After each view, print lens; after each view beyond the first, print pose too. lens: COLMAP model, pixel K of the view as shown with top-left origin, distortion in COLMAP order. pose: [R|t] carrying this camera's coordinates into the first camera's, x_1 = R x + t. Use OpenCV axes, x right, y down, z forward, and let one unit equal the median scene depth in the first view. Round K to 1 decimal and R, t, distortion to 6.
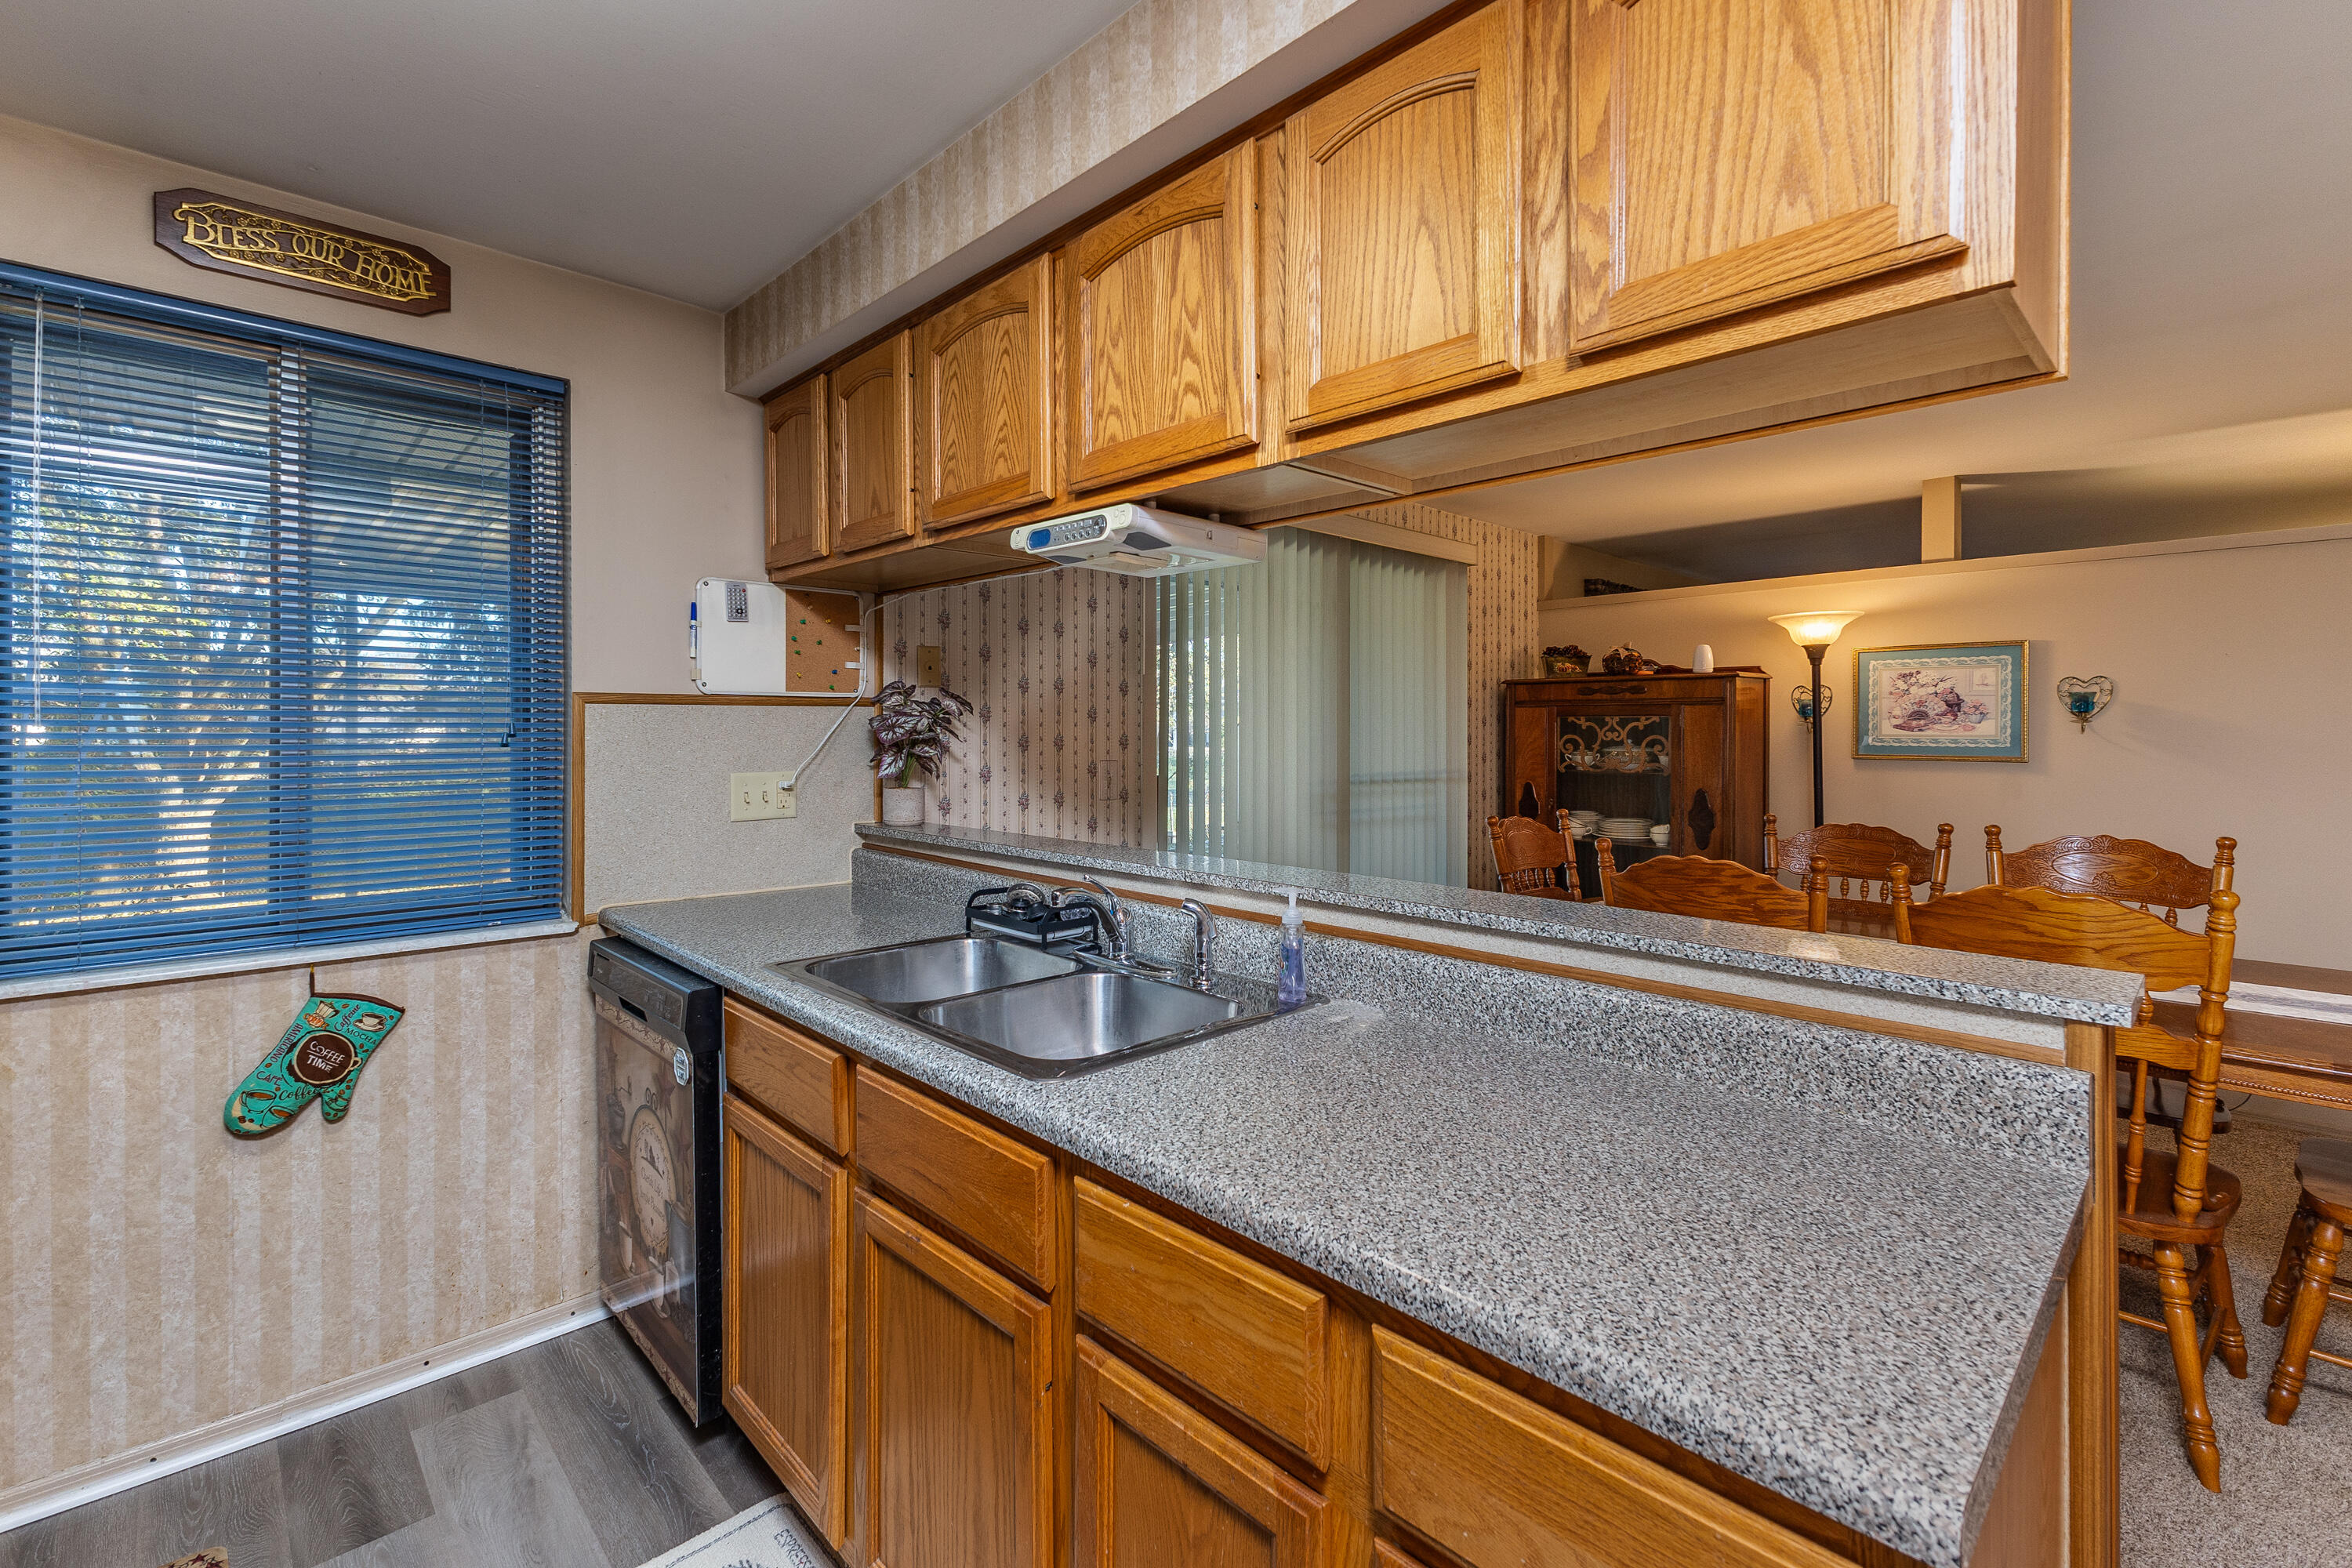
lens RADIAL K [[1010.9, 0, 1130.0], [0, 1010.9, 740.8], [0, 0, 1]] dist [0.013085, -0.001745]
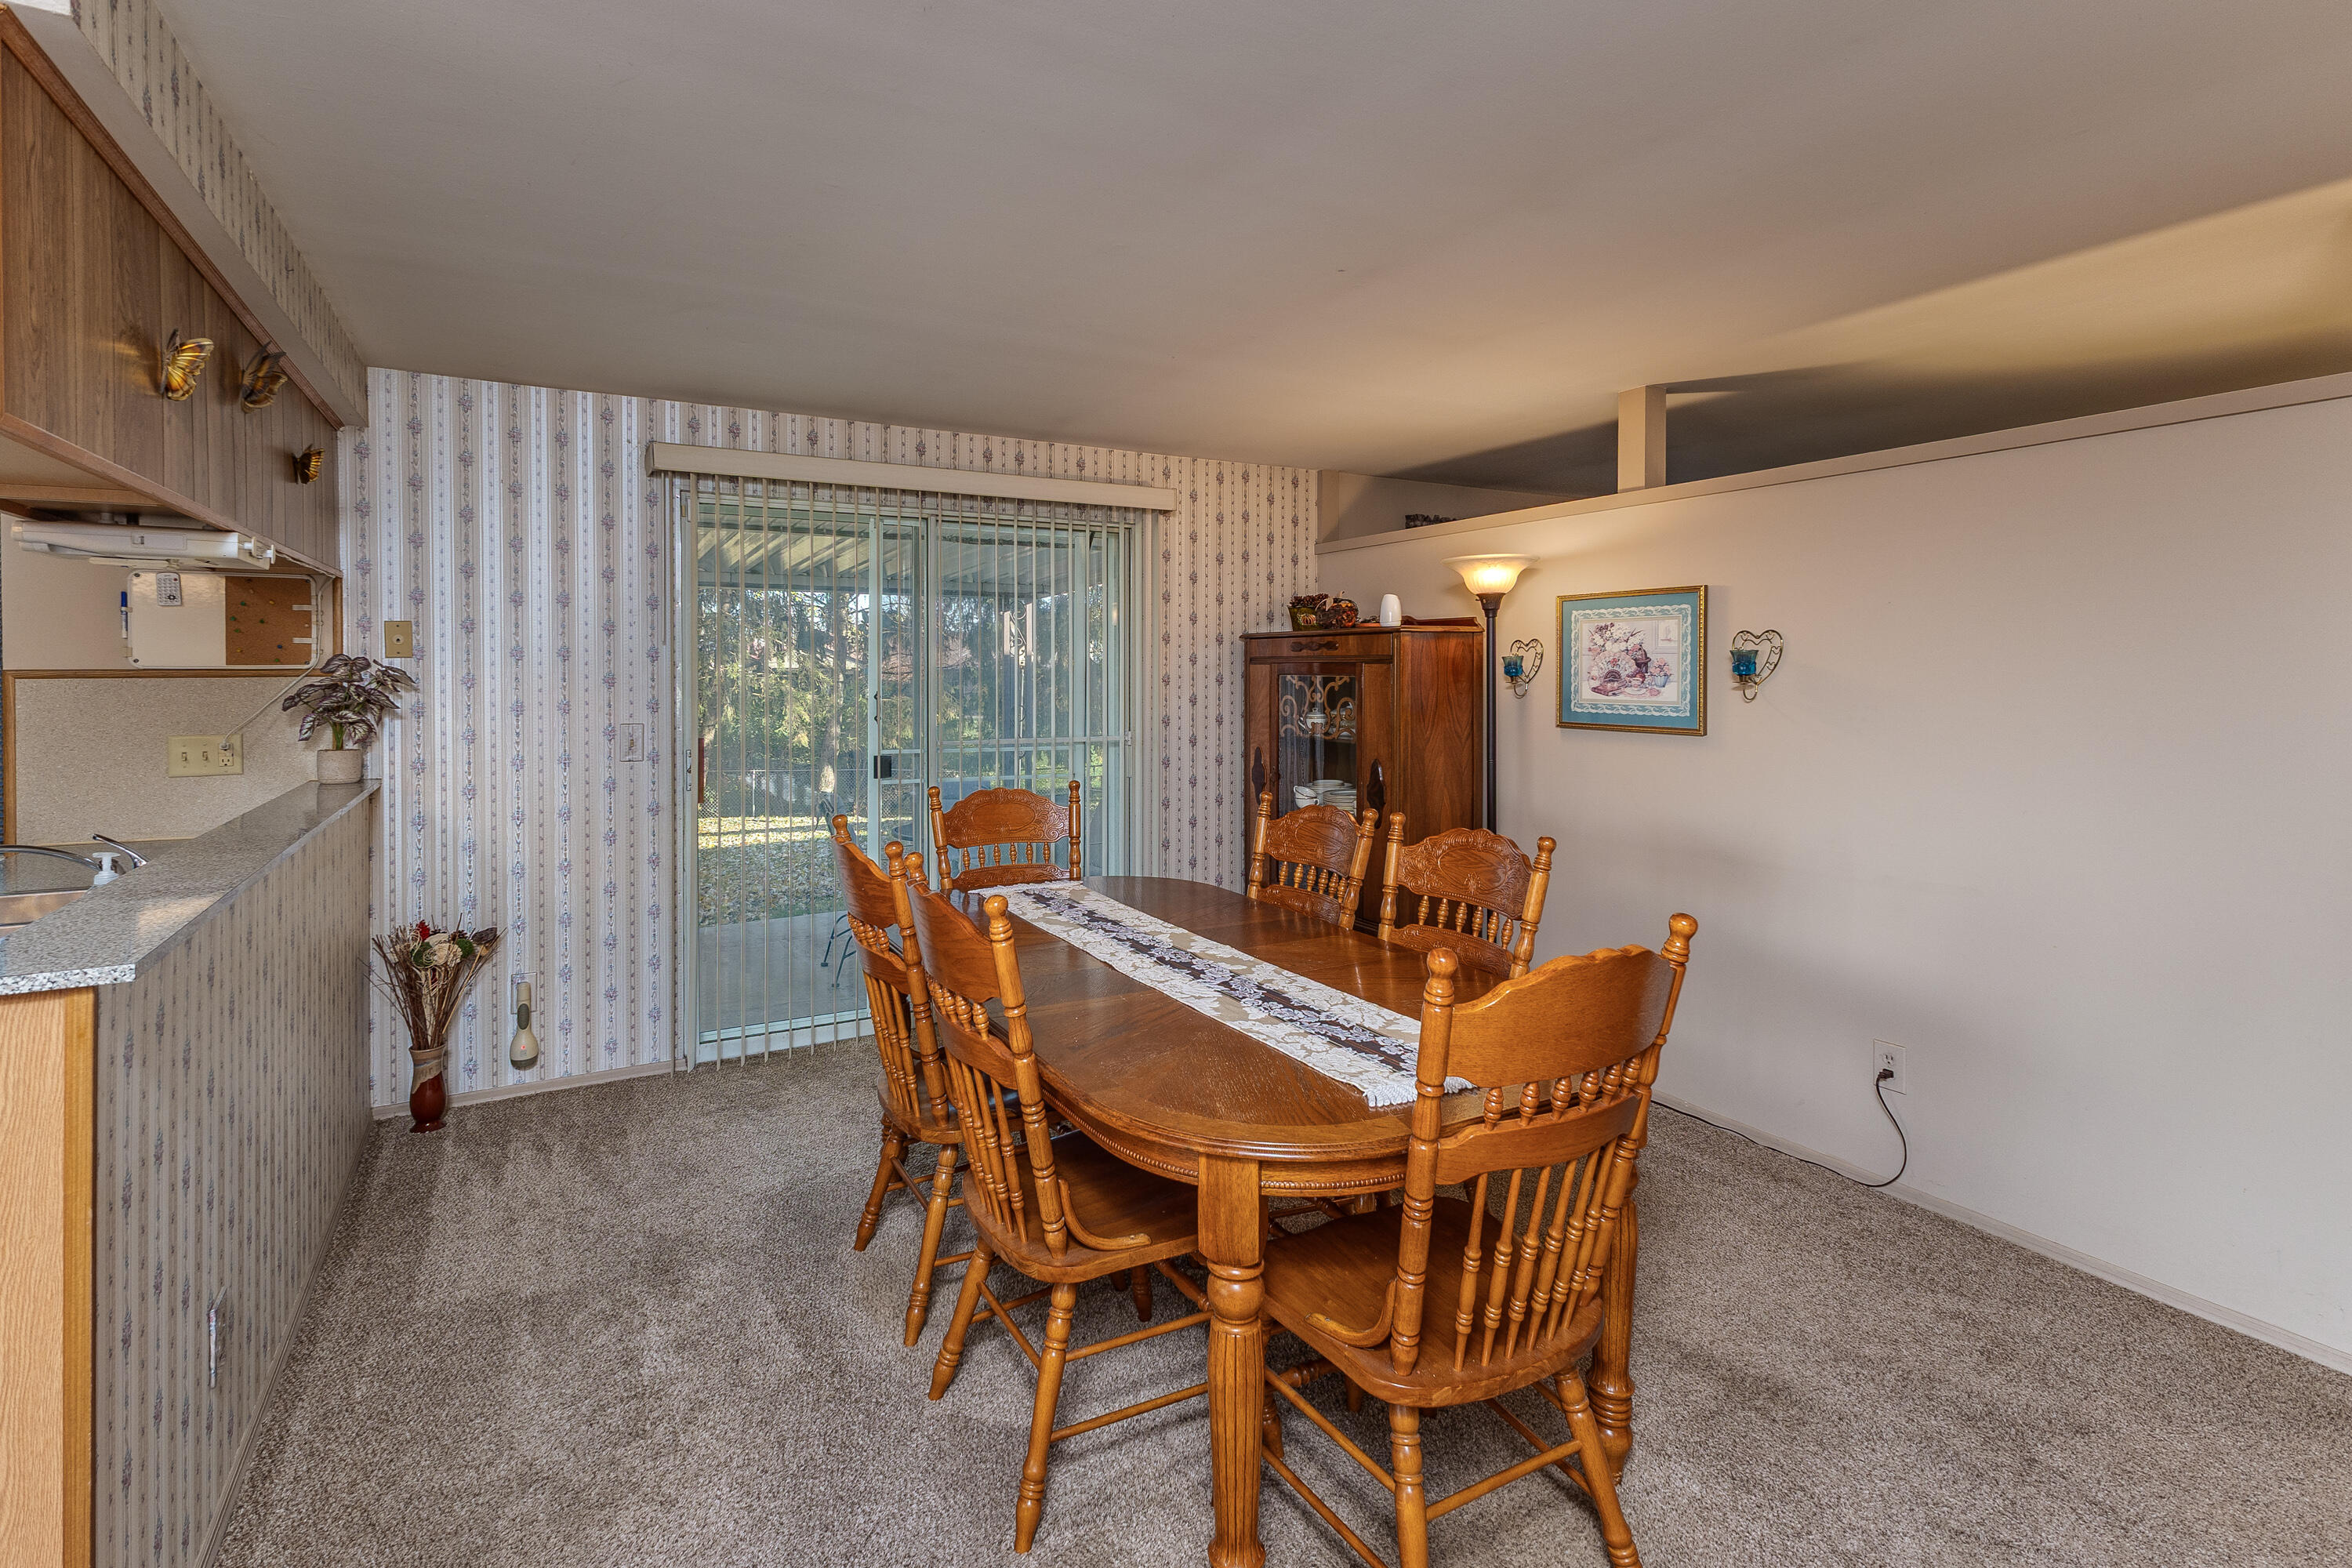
lens RADIAL K [[1099.9, 0, 1243.4], [0, 1099.9, 695.0], [0, 0, 1]] dist [0.008443, -0.001086]
pose [[0.966941, 0.005546, -0.254939, 0.716229], [-0.001680, 0.999880, 0.015379, -0.023268], [0.254994, -0.014443, 0.966835, 0.048725]]
